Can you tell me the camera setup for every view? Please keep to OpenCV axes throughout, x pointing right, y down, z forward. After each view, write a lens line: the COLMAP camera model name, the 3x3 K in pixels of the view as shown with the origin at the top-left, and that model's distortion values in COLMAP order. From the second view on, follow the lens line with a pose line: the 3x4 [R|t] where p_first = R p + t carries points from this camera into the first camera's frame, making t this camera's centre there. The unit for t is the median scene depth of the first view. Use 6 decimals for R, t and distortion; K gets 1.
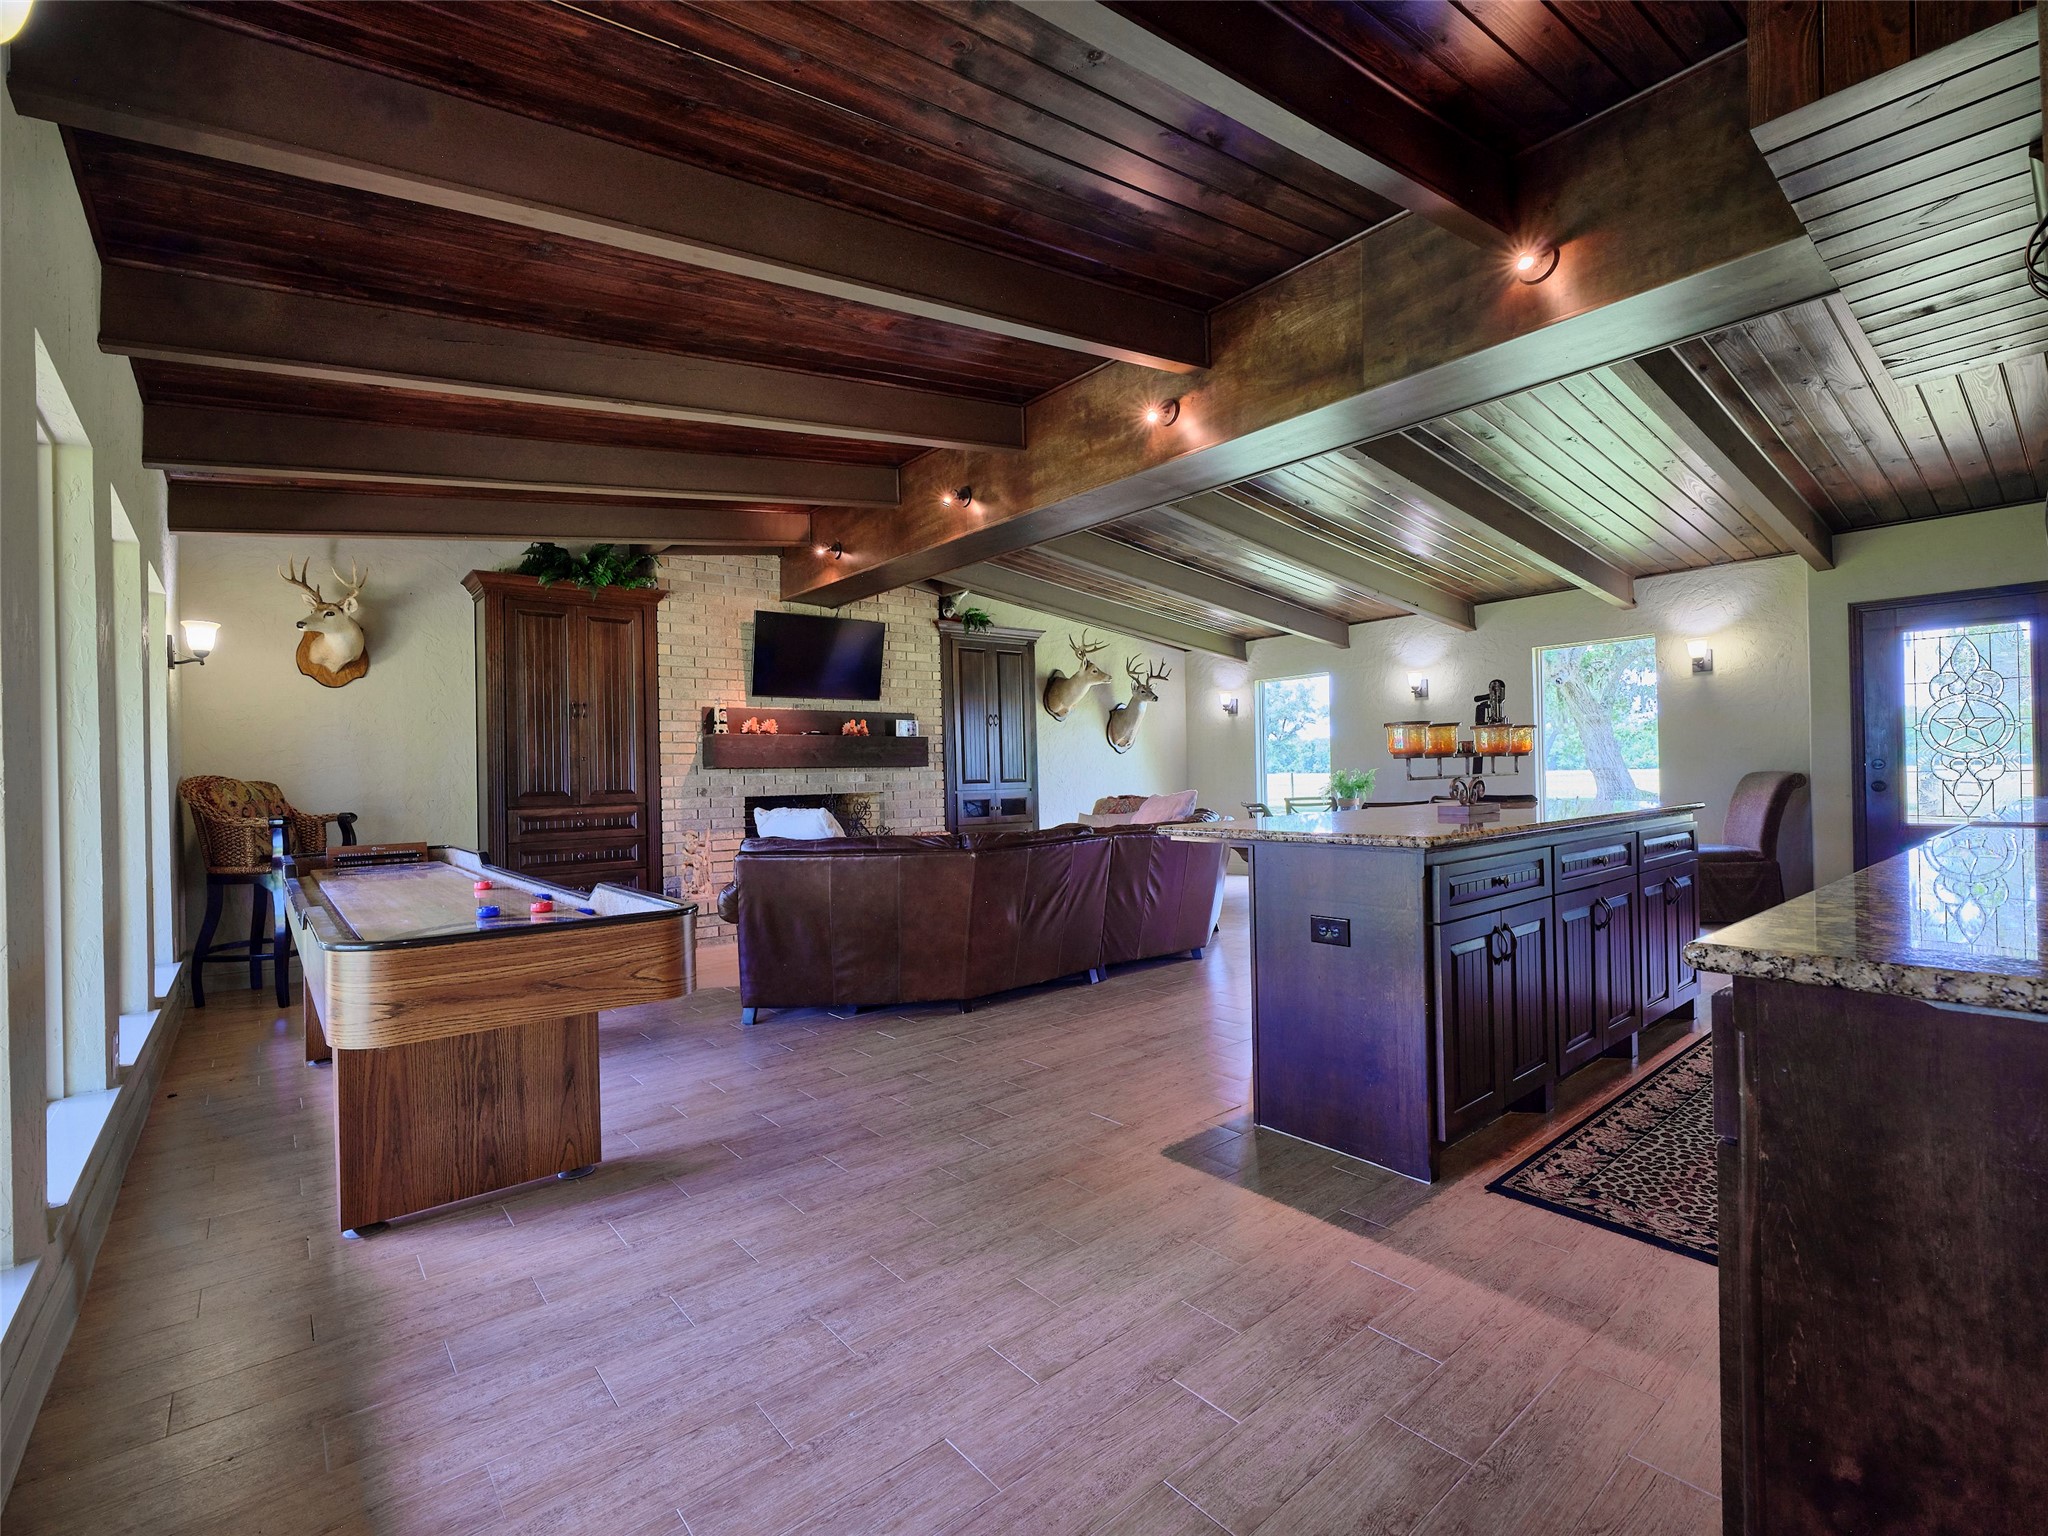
lens RADIAL K [[924.2, 0, 1024.0], [0, 924.2, 768.0], [0, 0, 1]] dist [-0.000404, 0.000030]
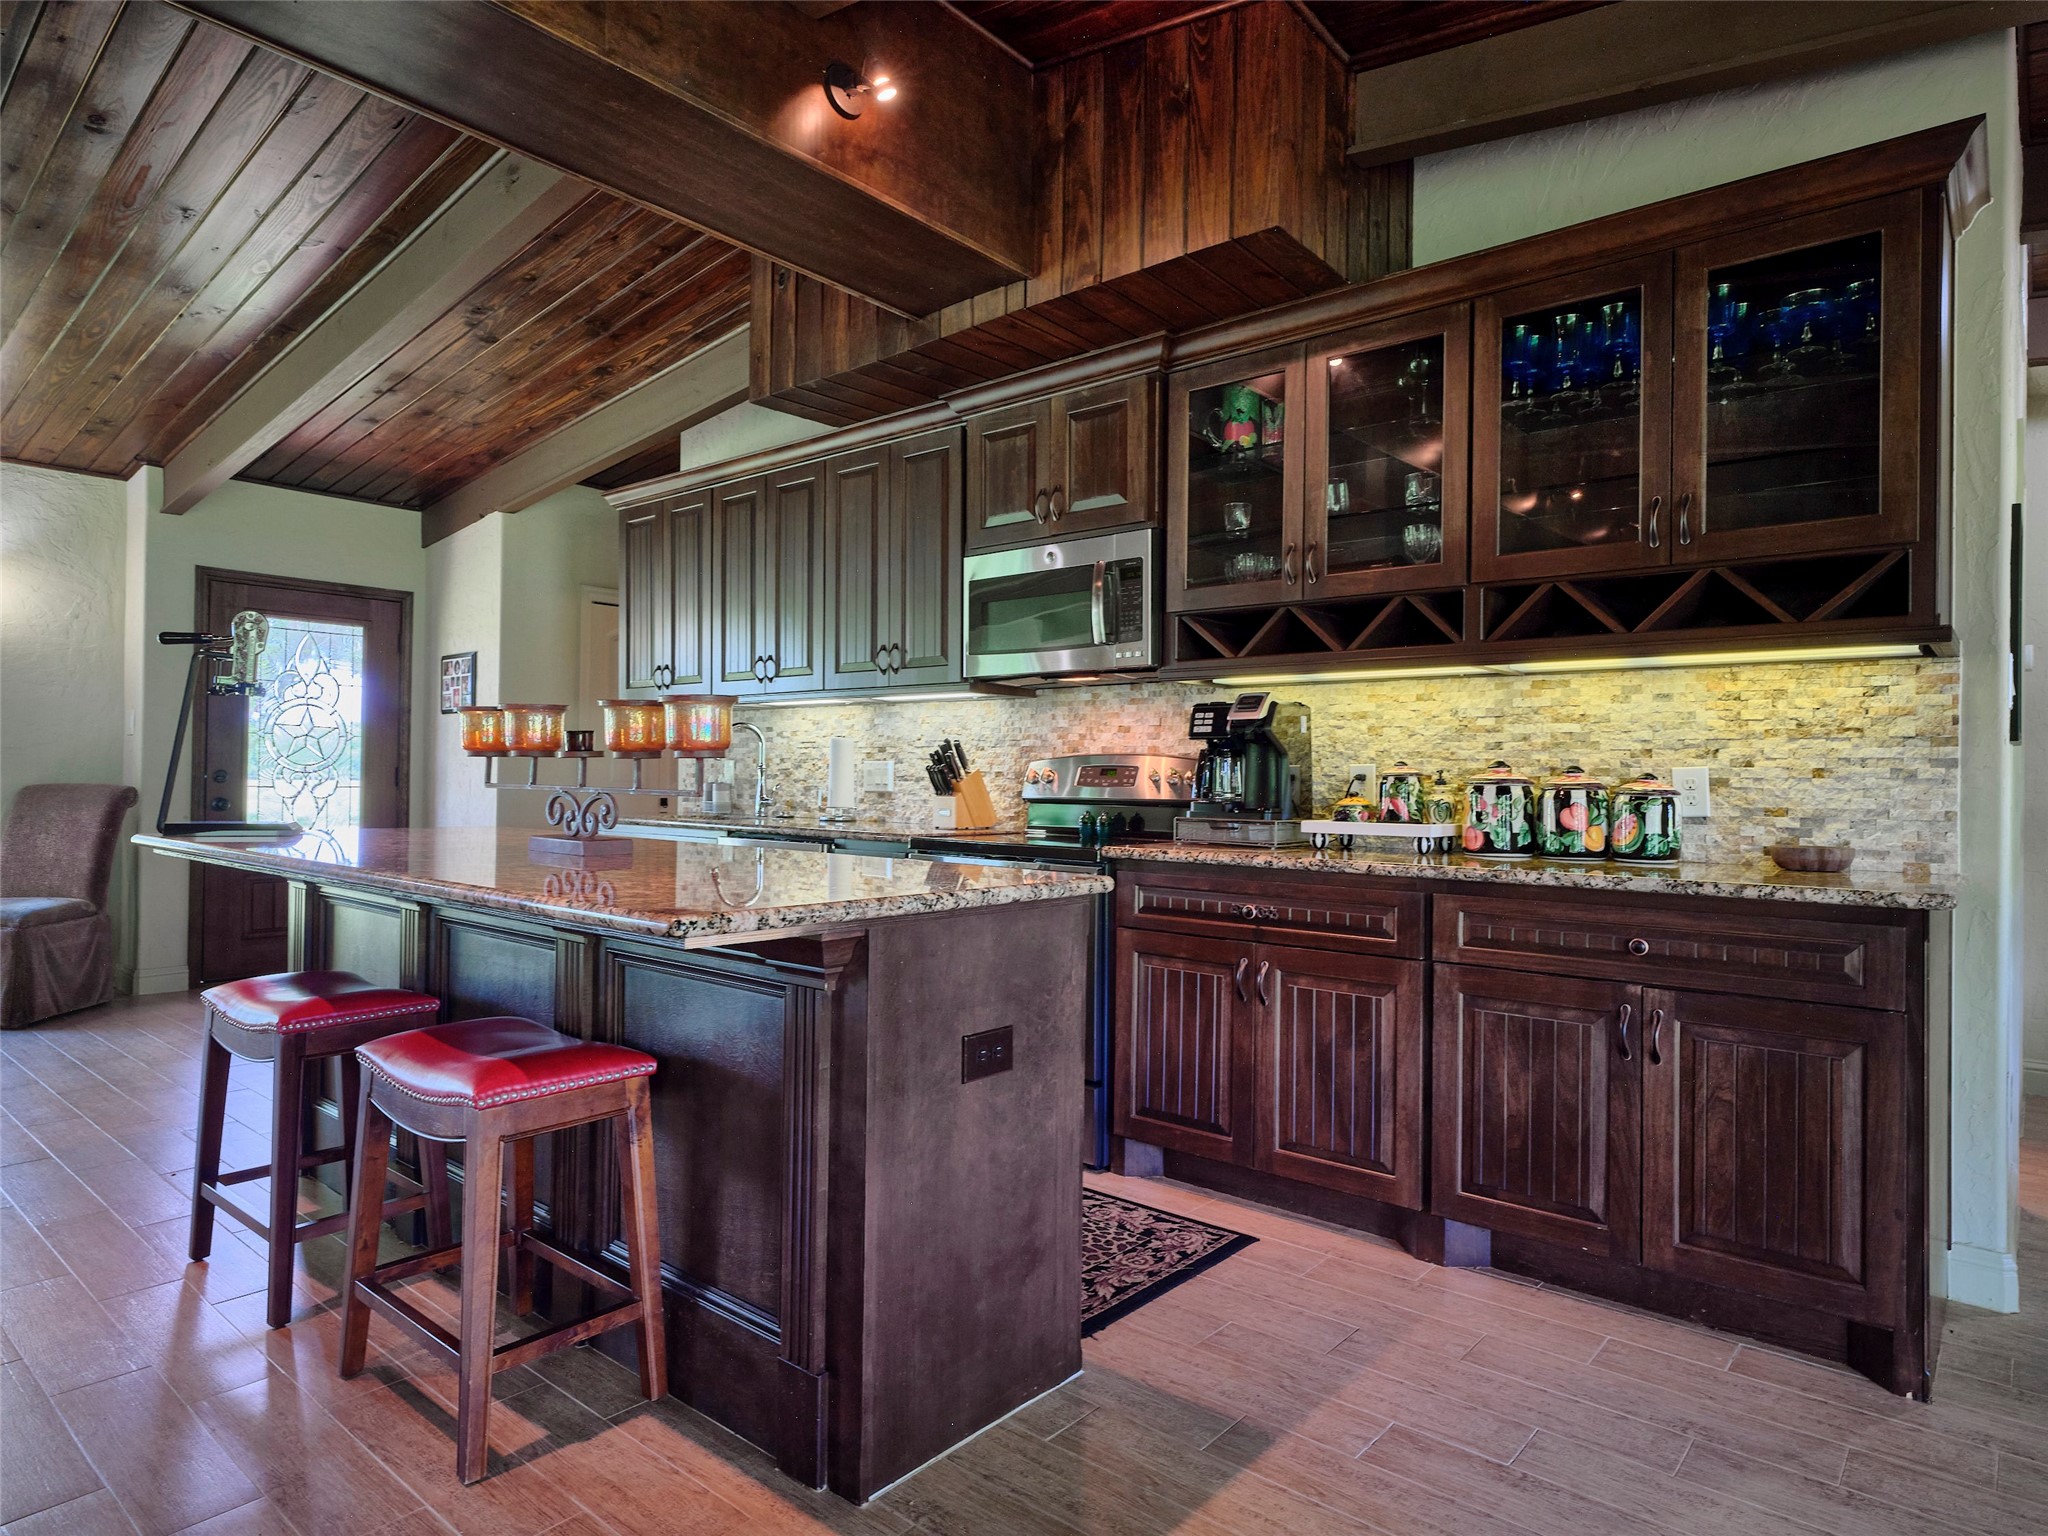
lens RADIAL K [[1177.1, 0, 1024.0], [0, 1177.1, 768.0], [0, 0, 1]] dist [-0.000299, 0.000081]
pose [[-0.170382, 0.027702, 0.984989, -0.193517], [-0.016165, 0.999392, -0.030903, 0.008678], [-0.985245, -0.021188, -0.169831, 0.522291]]
